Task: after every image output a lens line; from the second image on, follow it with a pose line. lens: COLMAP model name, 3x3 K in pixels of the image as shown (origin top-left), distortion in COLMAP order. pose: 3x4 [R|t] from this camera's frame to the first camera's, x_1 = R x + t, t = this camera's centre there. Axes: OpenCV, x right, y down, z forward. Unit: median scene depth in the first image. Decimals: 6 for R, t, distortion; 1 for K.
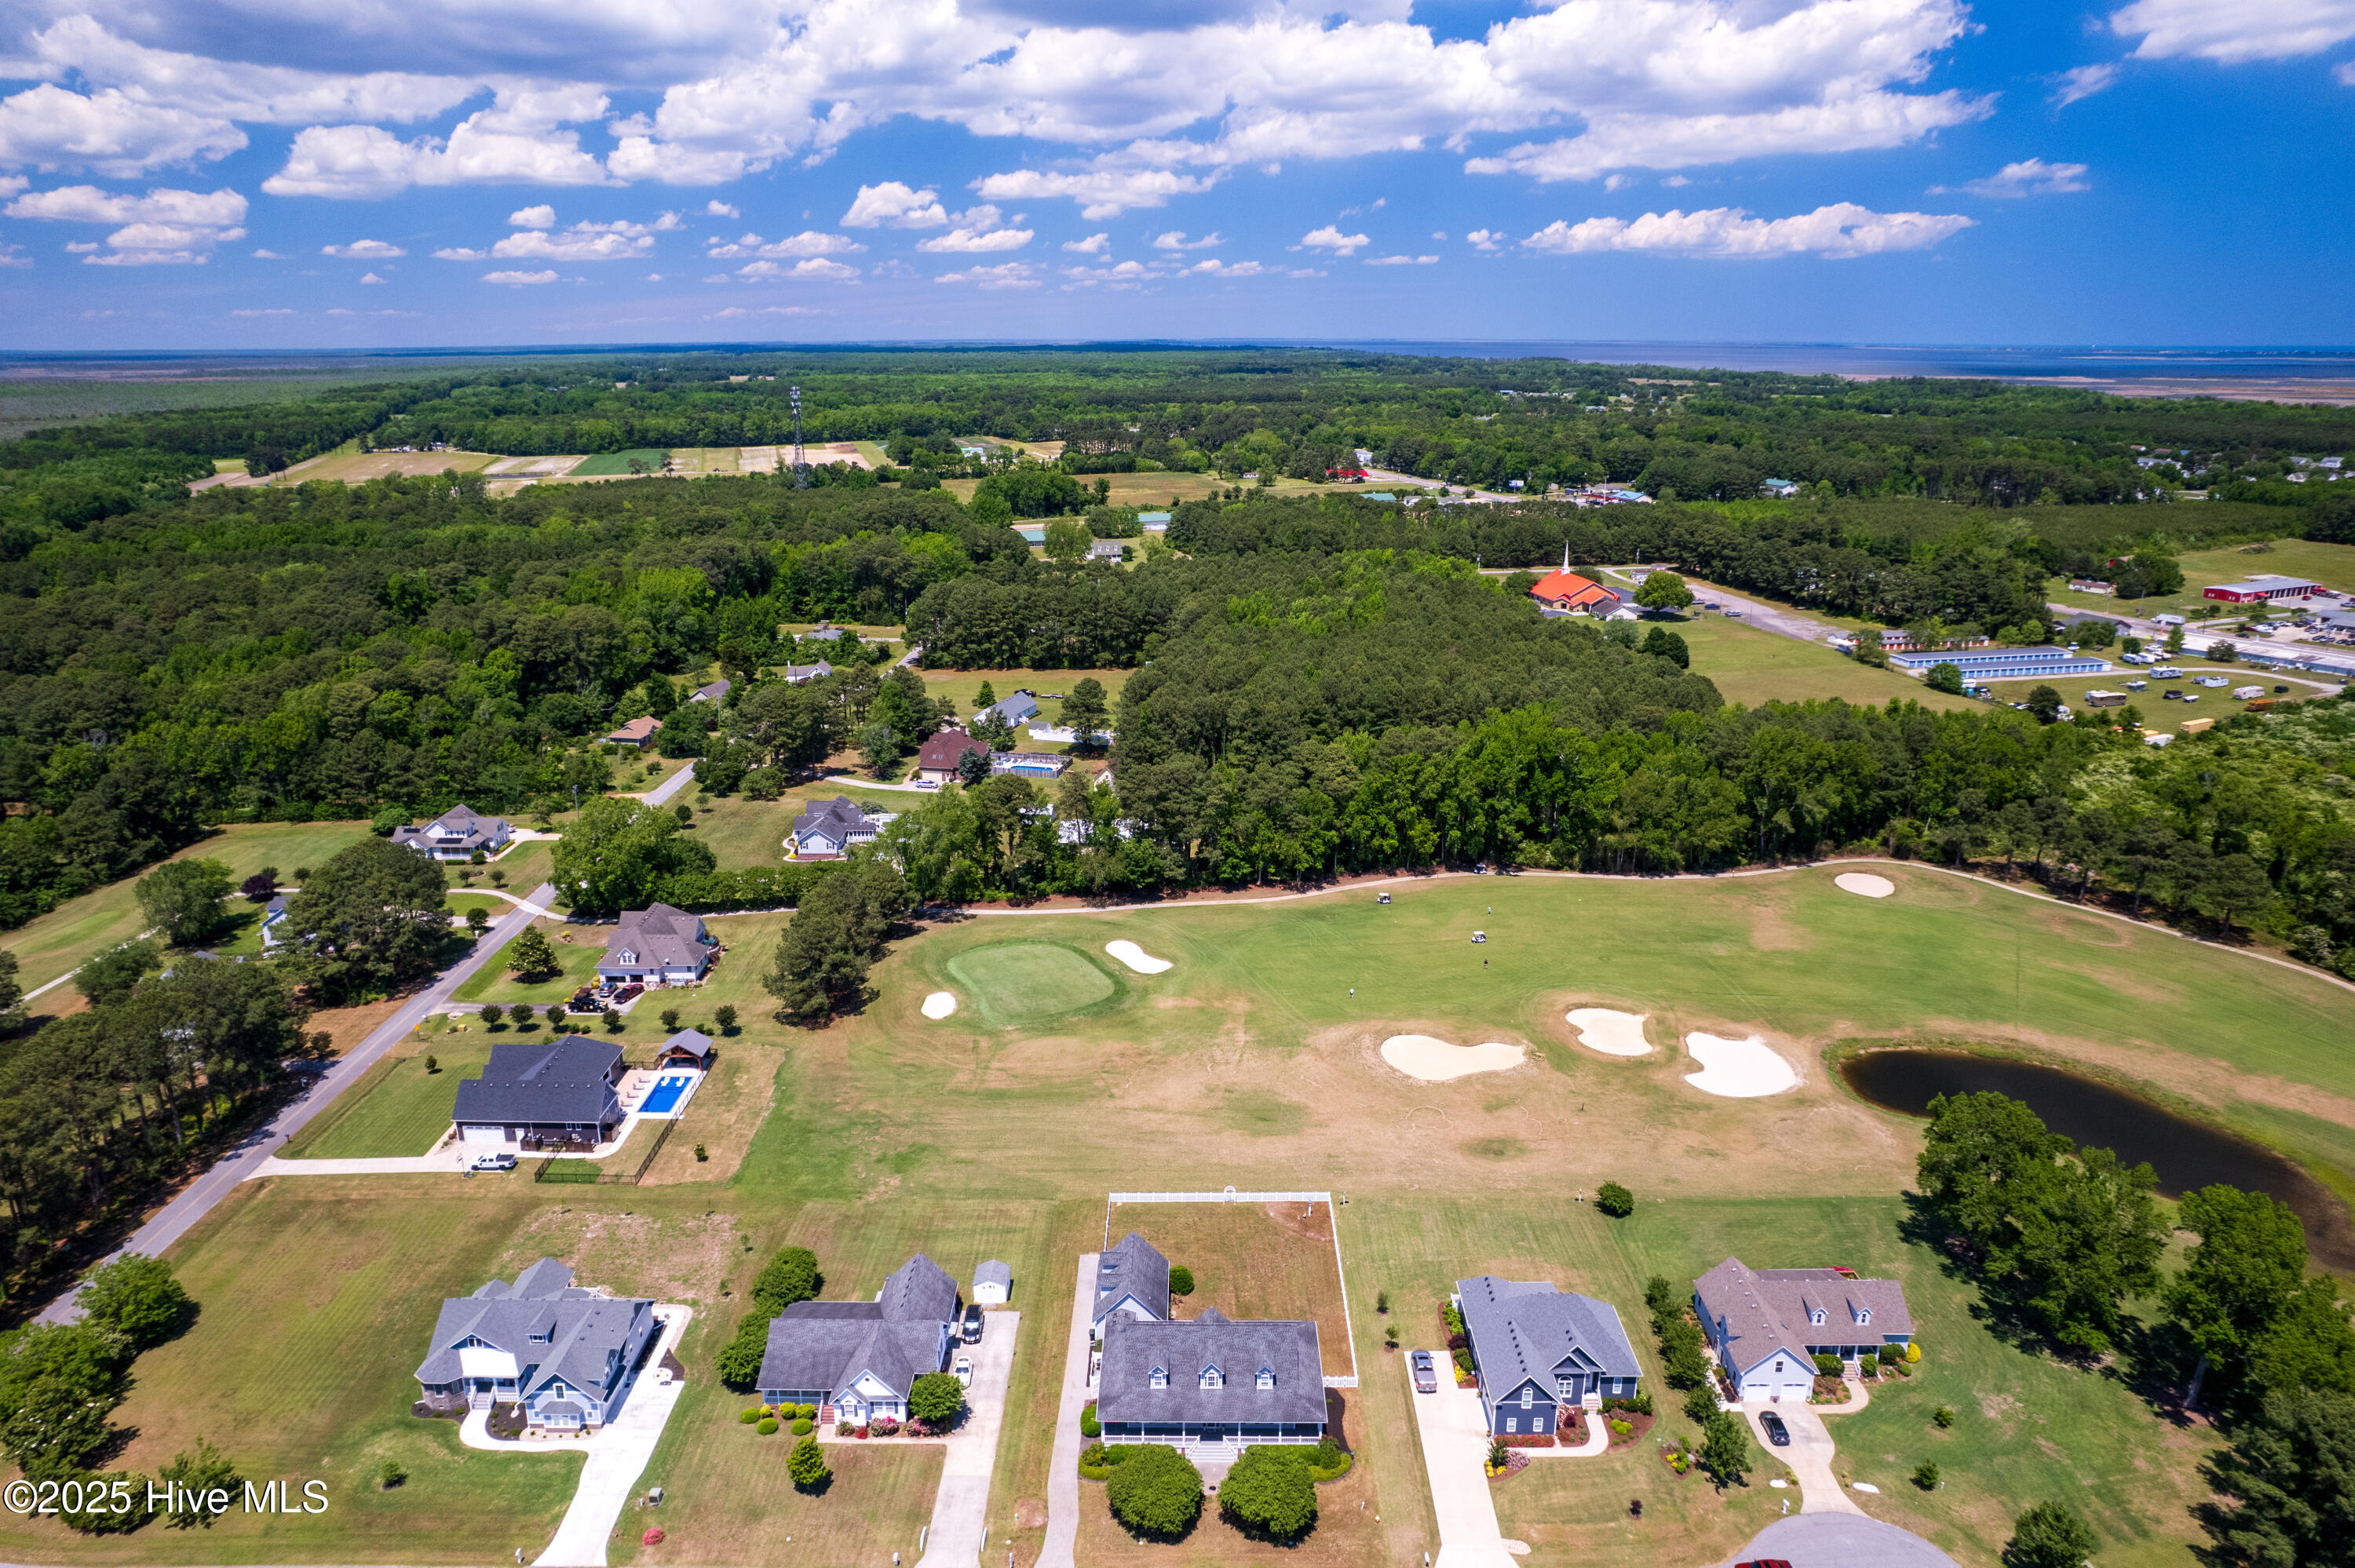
lens RADIAL K [[1511.4, 0, 1177.5], [0, 1511.4, 784.0], [0, 0, 1]] dist [-0.070930, 0.059592]
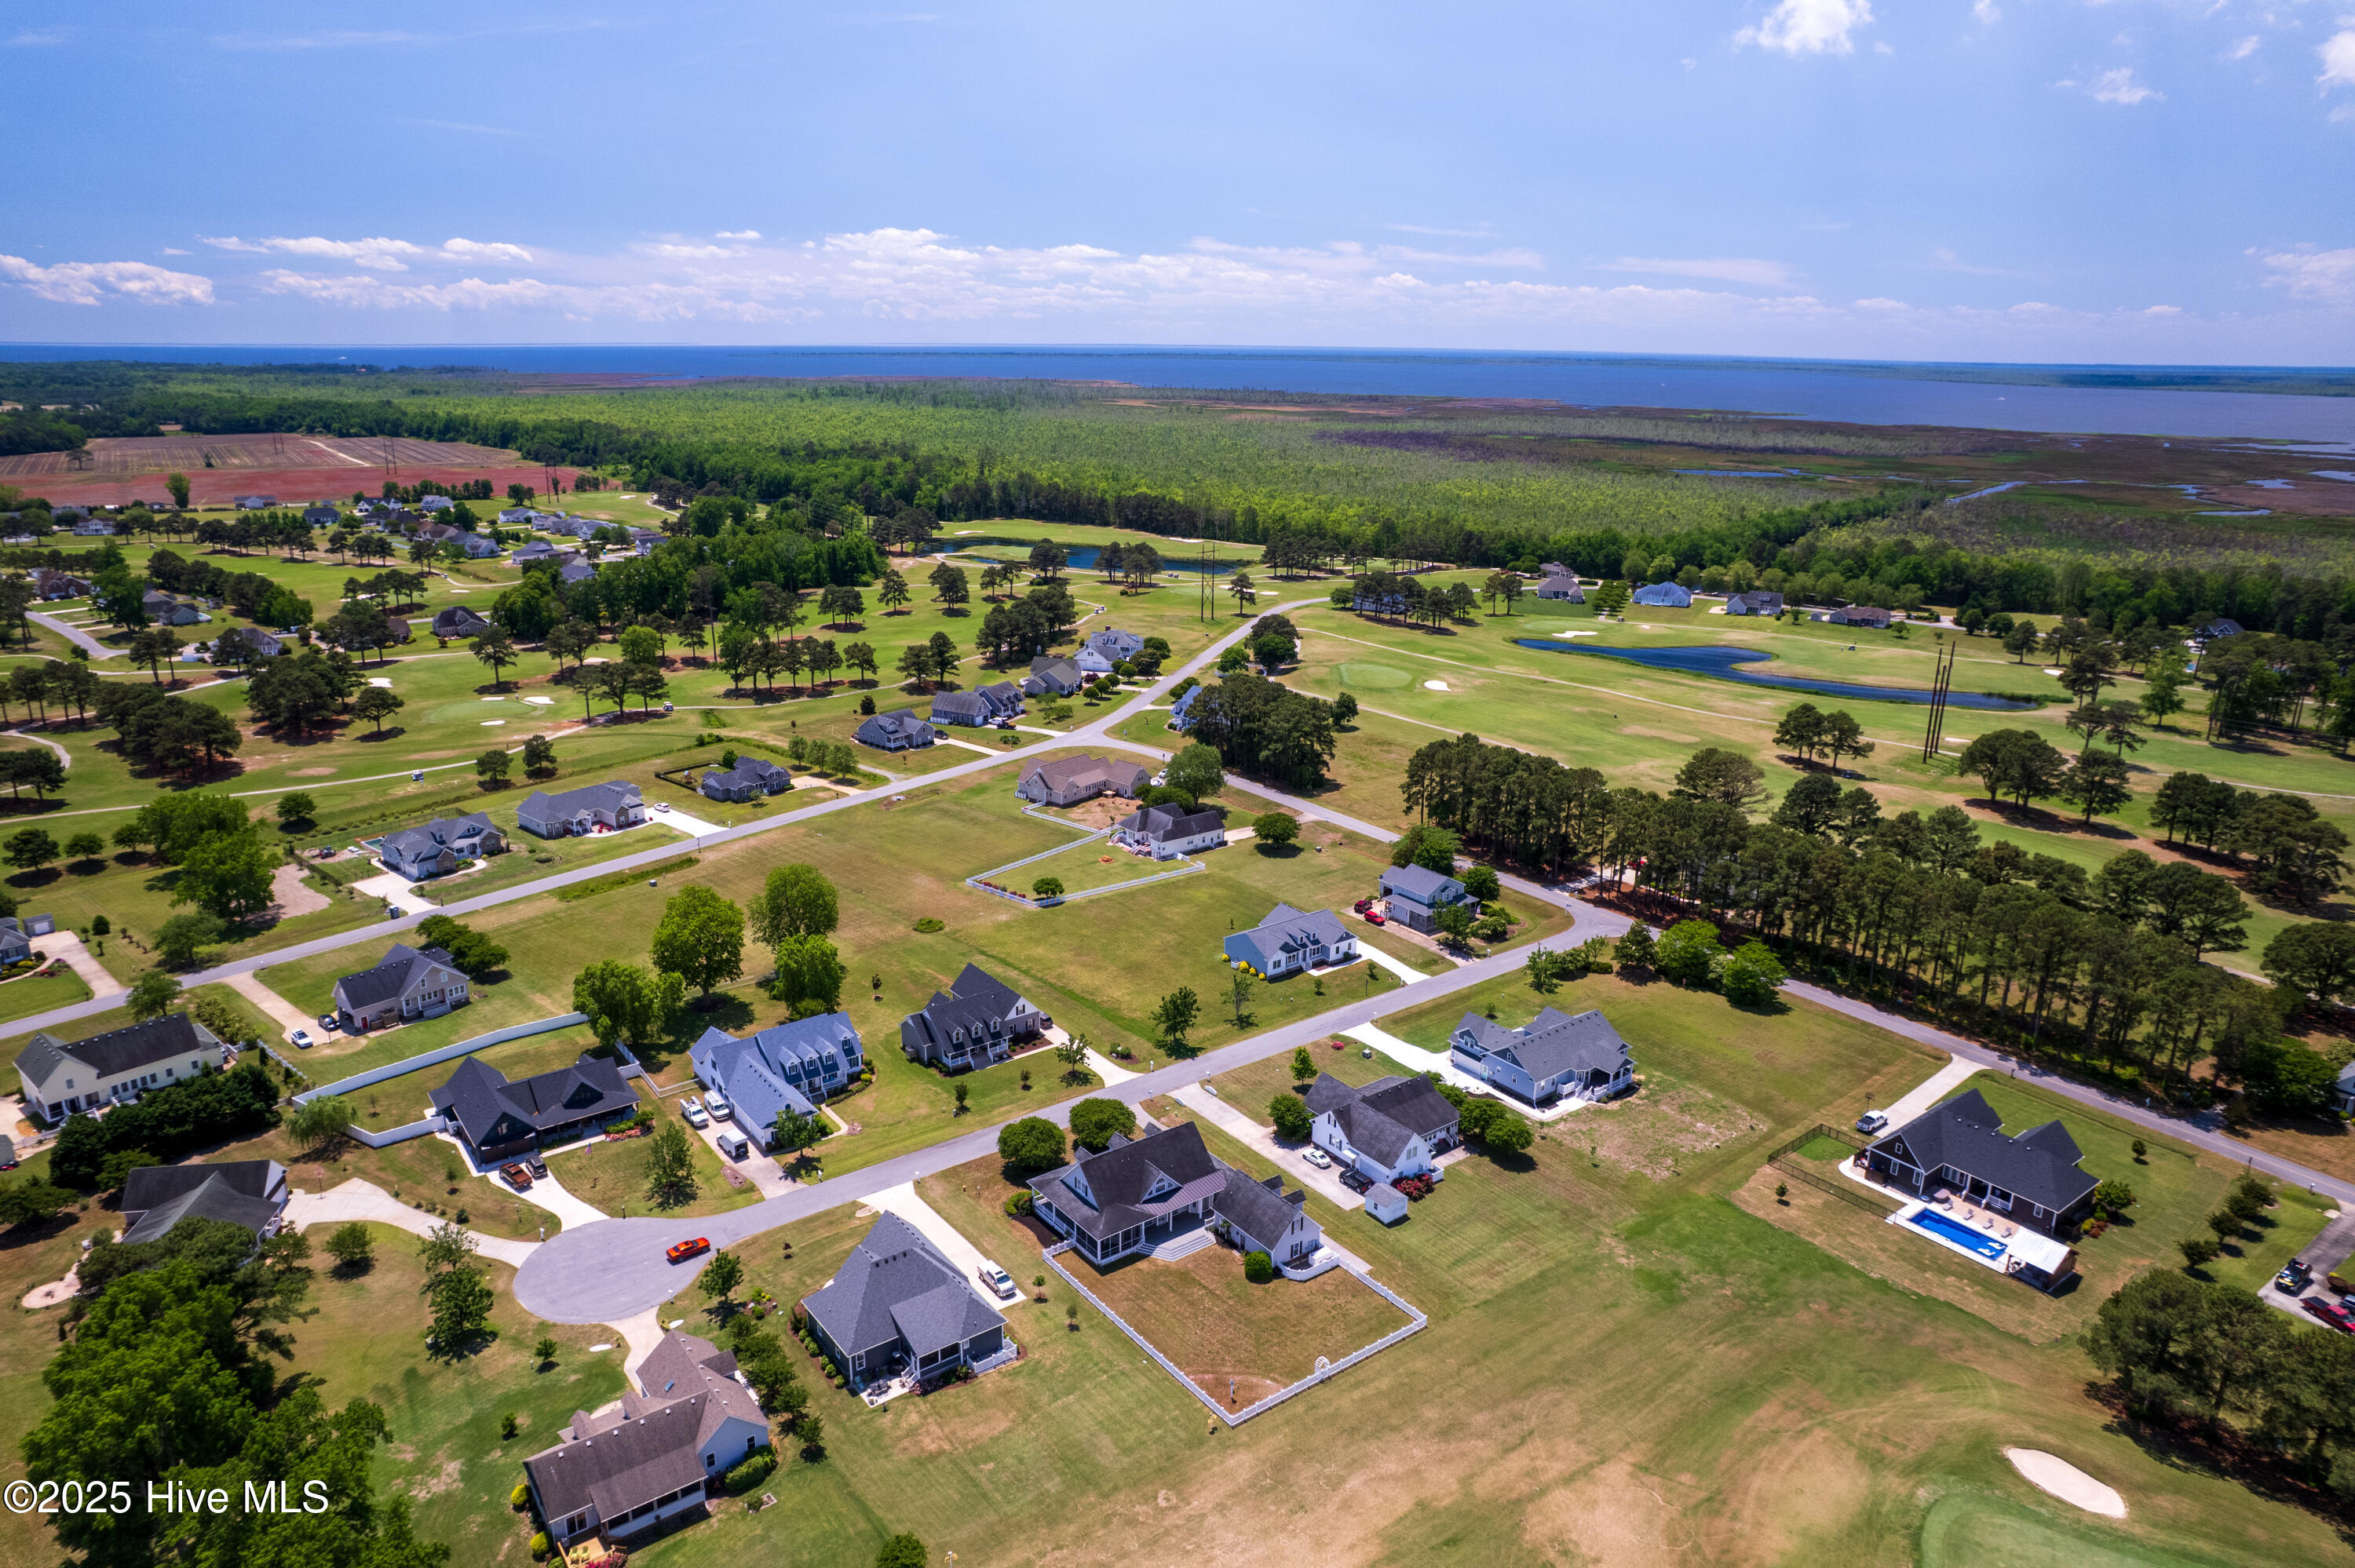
lens RADIAL K [[1503.9, 0, 1176.7], [0, 1503.9, 776.3], [0, 0, 1]] dist [-0.070397, 0.057701]
pose [[-0.792460, 0.167339, -0.586519, 0.333544], [-0.185289, 0.850130, 0.492897, -0.250794], [0.581098, 0.499277, -0.642687, 0.834441]]
